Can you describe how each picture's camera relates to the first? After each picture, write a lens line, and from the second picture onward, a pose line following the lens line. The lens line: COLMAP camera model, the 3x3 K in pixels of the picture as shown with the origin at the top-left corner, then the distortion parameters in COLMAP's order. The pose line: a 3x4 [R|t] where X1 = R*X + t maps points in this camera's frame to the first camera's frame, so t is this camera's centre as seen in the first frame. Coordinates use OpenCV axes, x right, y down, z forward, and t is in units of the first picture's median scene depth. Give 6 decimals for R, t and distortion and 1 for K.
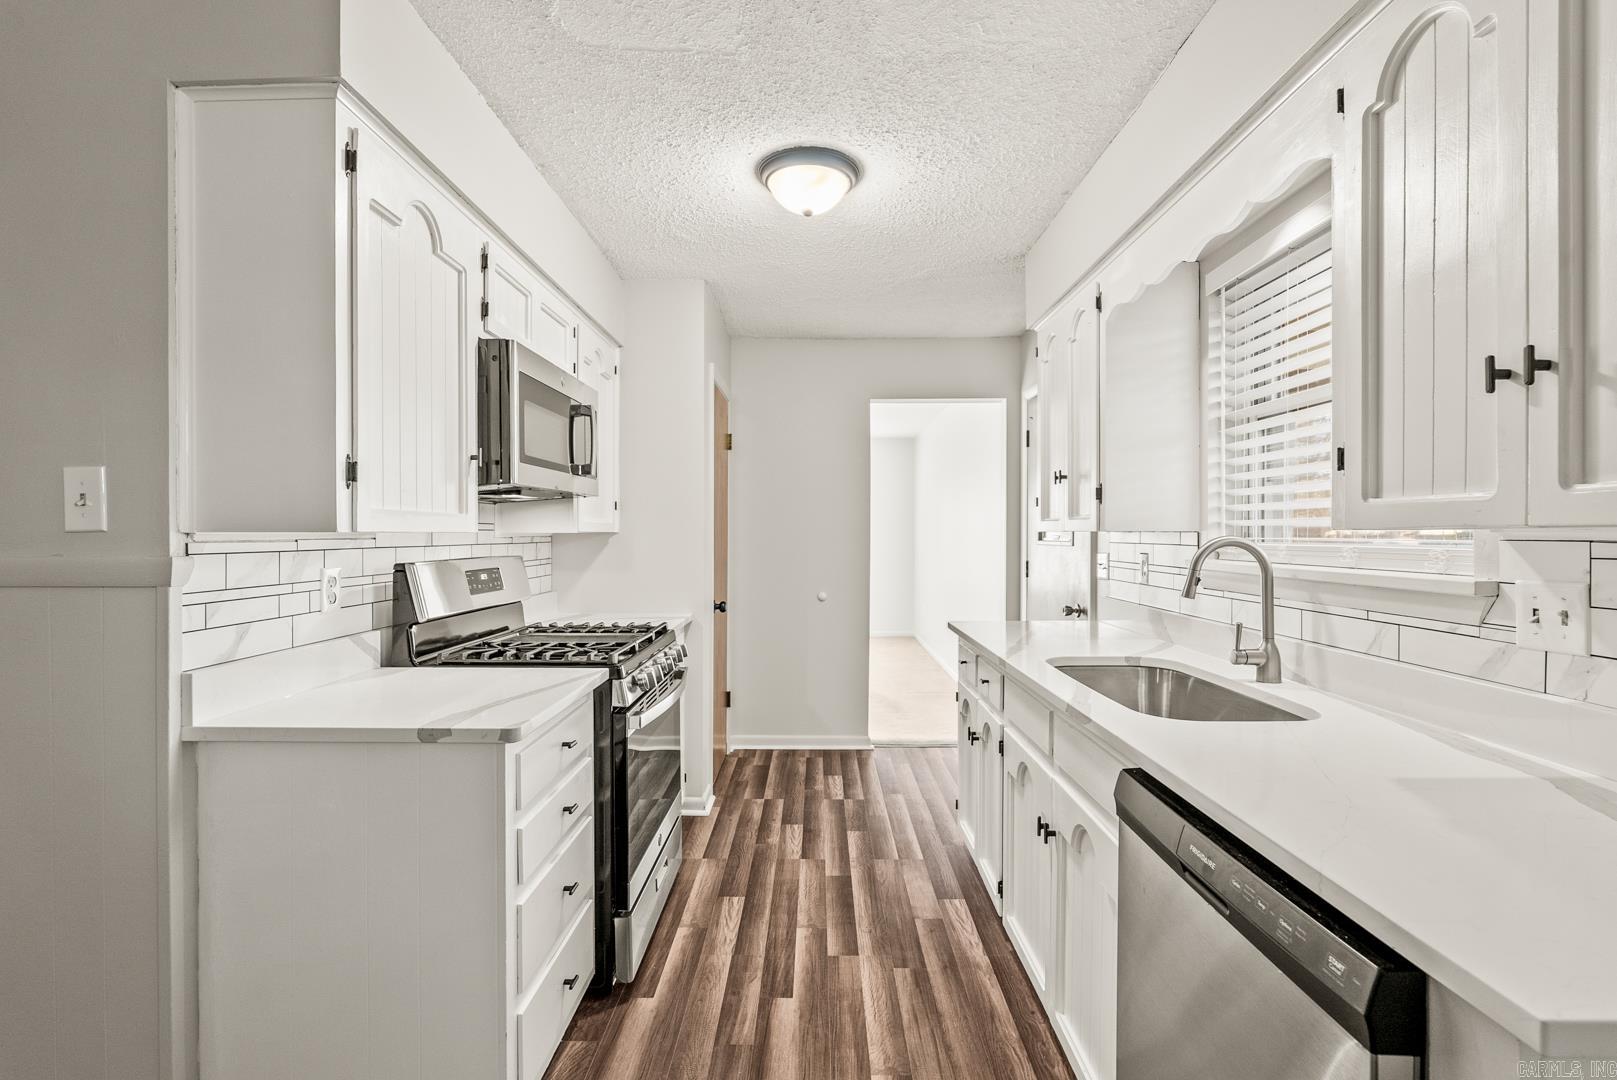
lens RADIAL K [[731.3, 0, 813.1], [0, 731.3, 536.8], [0, 0, 1]] dist [0.000305, 0.000309]
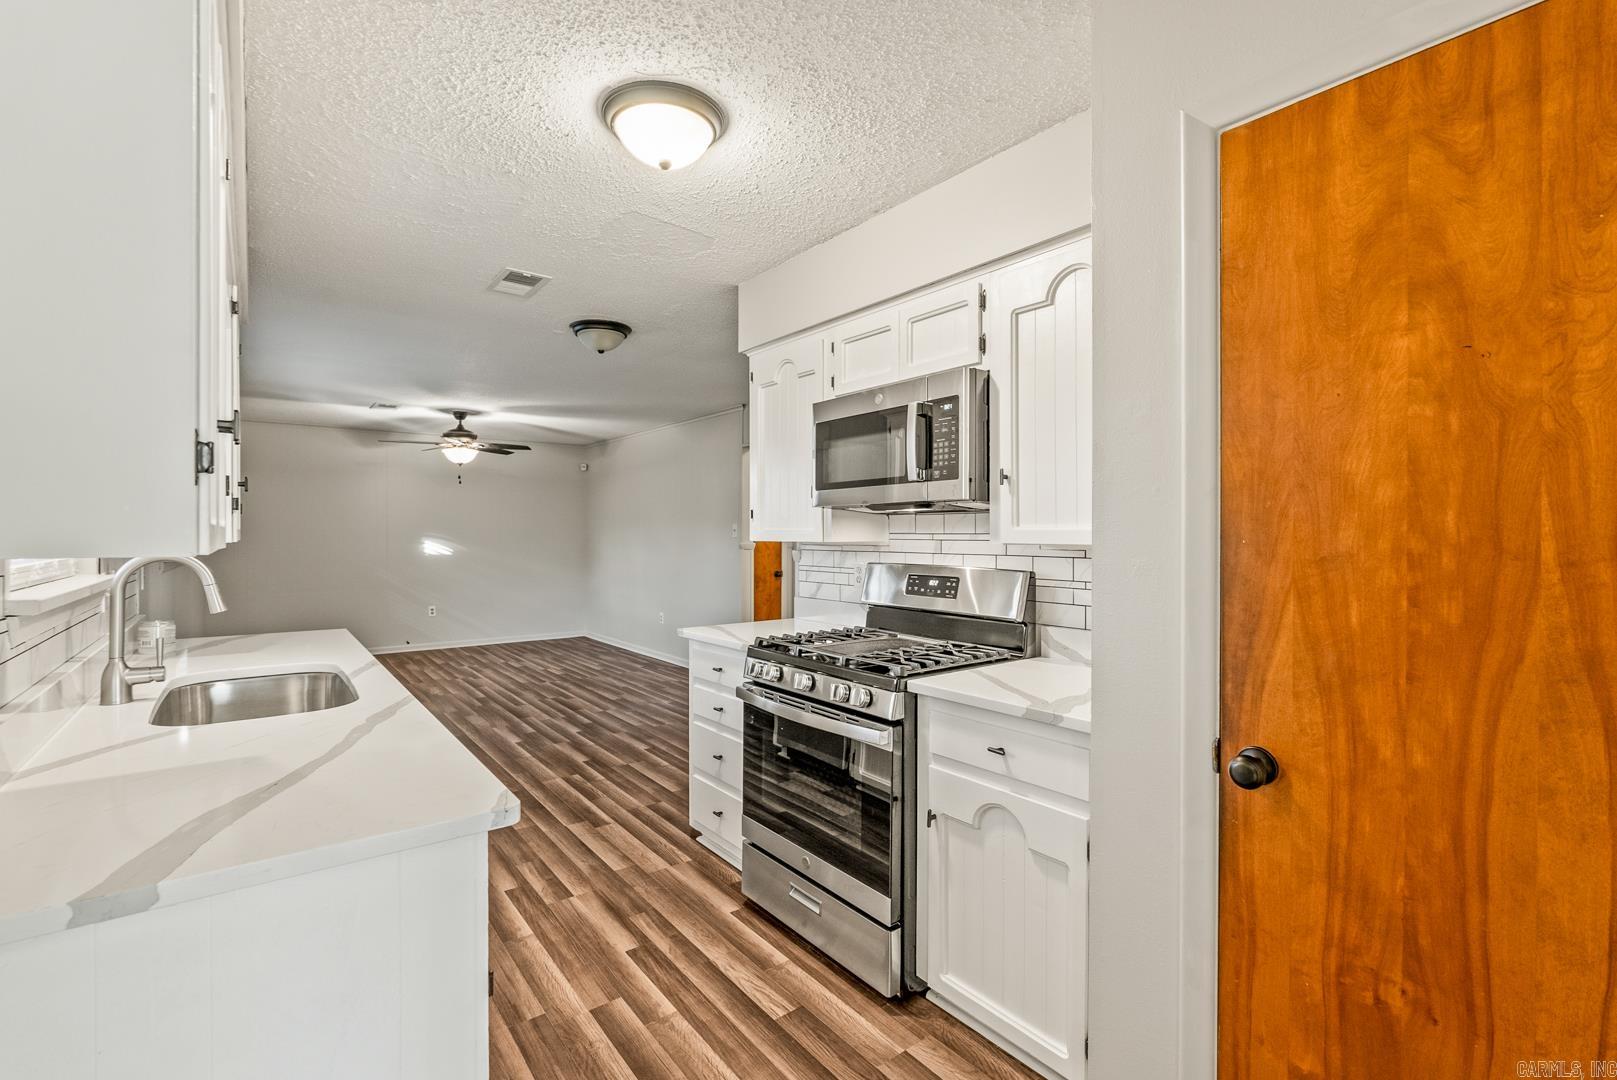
lens RADIAL K [[731.3, 0, 812.7], [0, 731.3, 537.1], [0, 0, 1]] dist [0.000305, 0.000309]
pose [[-0.788362, 0.000644, -0.615212, 0.404777], [-0.004676, 0.999964, 0.007038, -0.023897], [0.615194, 0.008425, -0.788331, 1.895676]]
